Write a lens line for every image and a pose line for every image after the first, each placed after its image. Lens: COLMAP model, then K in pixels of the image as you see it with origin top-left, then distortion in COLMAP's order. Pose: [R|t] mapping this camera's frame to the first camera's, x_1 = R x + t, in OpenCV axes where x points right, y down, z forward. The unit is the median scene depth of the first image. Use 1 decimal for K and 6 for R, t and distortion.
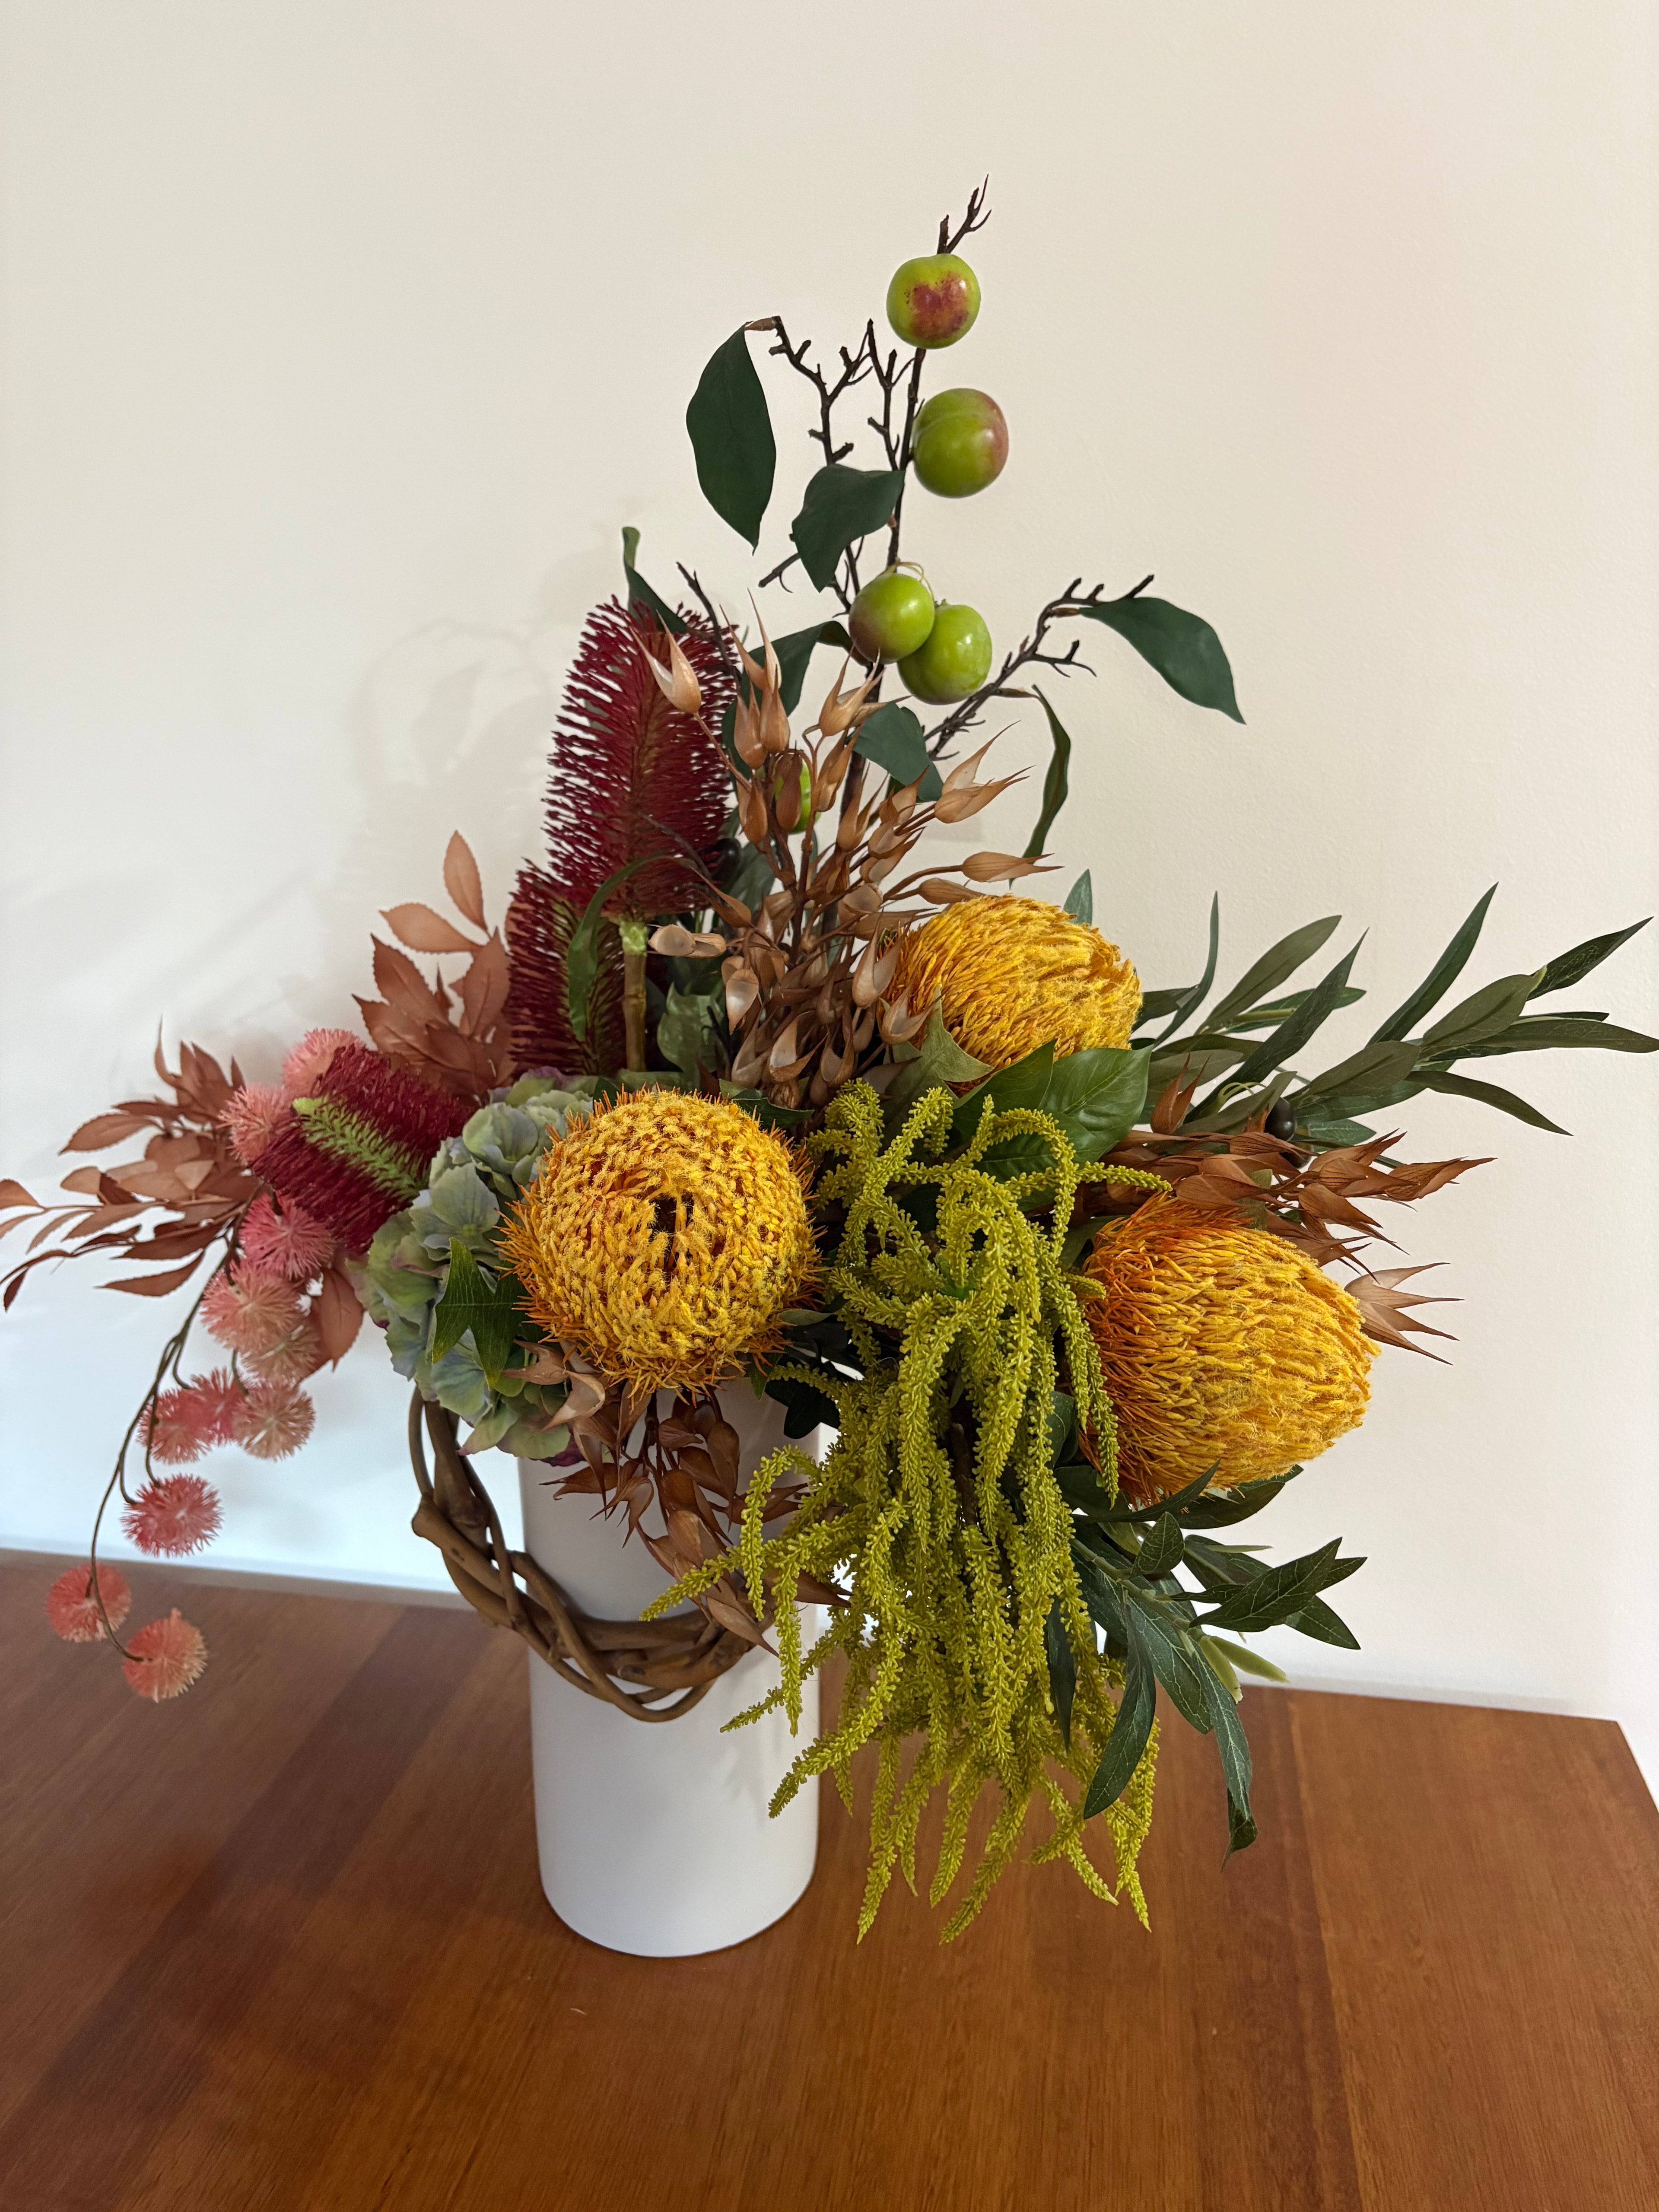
lens RADIAL K [[1776.4, 0, 829.5], [0, 1776.4, 1106.0], [0, 0, 1]] dist [0.030606, -0.091175]
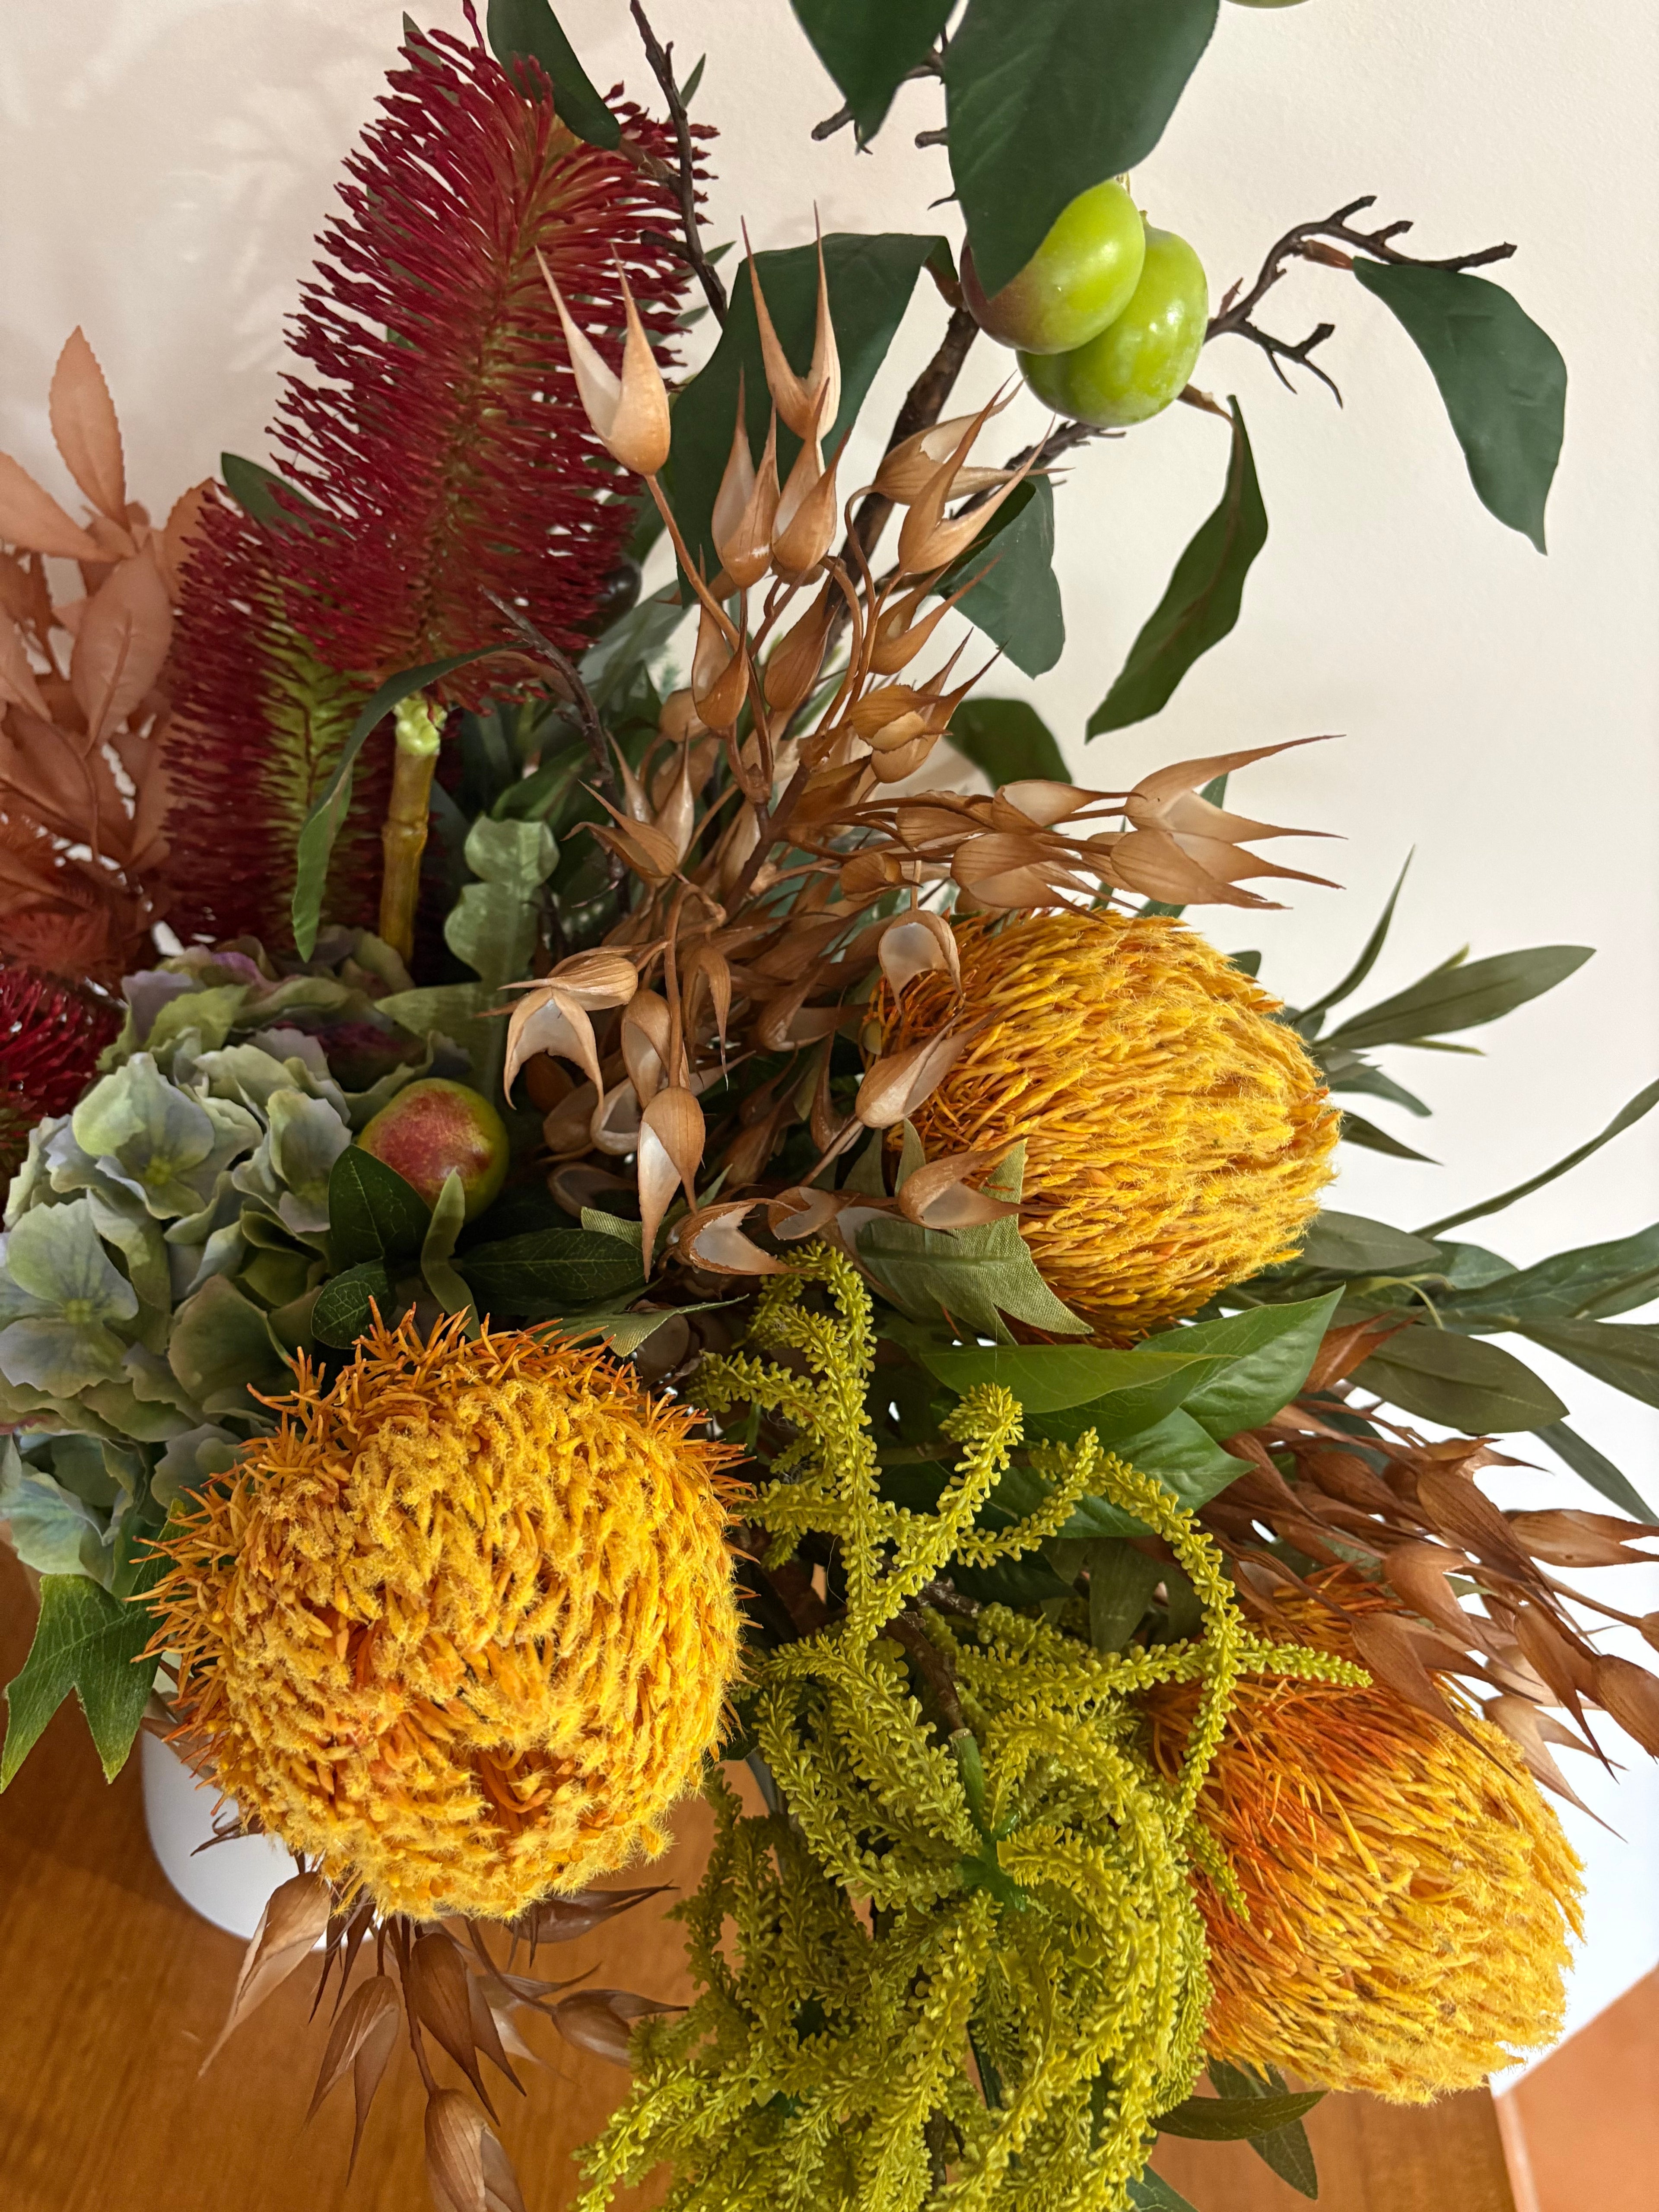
lens RADIAL K [[1734.4, 0, 827.4], [0, 1734.4, 1118.7], [0, 0, 1]] dist [0.043416, -0.082169]
pose [[0.963028, 0.120690, 0.240853, -0.105114], [-0.214683, 0.883910, 0.415468, -0.238646], [-0.162750, -0.451815, 0.877141, 0.462976]]
